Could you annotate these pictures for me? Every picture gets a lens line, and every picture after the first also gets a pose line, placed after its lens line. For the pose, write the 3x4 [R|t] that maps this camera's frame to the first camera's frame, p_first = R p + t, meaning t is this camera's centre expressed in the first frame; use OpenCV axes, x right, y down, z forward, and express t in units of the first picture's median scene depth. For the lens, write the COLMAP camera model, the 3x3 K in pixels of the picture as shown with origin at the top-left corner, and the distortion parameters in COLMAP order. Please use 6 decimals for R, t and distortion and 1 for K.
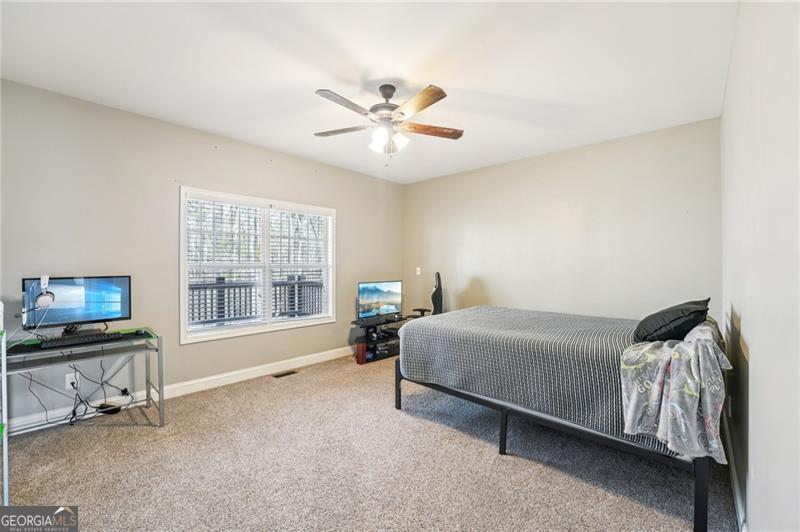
lens RADIAL K [[331.8, 0, 398.1], [0, 331.8, 257.2], [0, 0, 1]] dist [-0.020499, 0.000050]
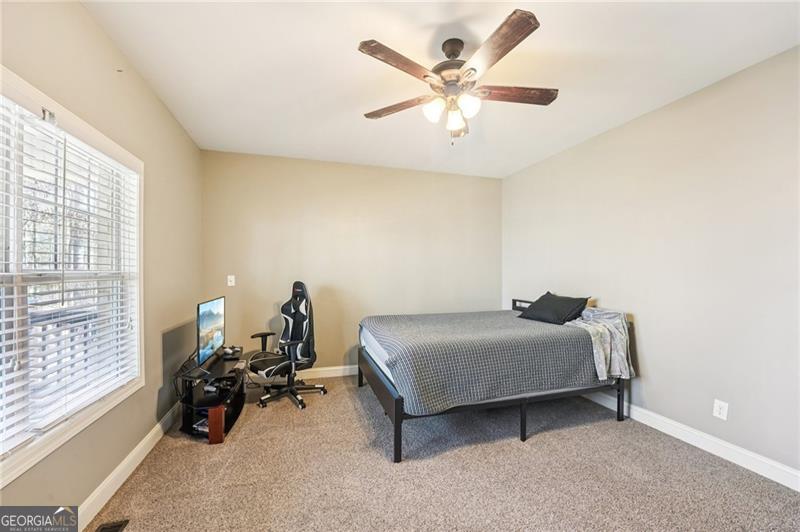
lens RADIAL K [[327.1, 0, 400.0], [0, 327.1, 266.0], [0, 0, 1]] dist [-0.026248, -0.000156]
pose [[0.485949, 0.010190, 0.873928, -0.725181], [-0.020310, 0.999794, -0.000364, 0.008224], [-0.873751, -0.017573, 0.486055, 0.707519]]
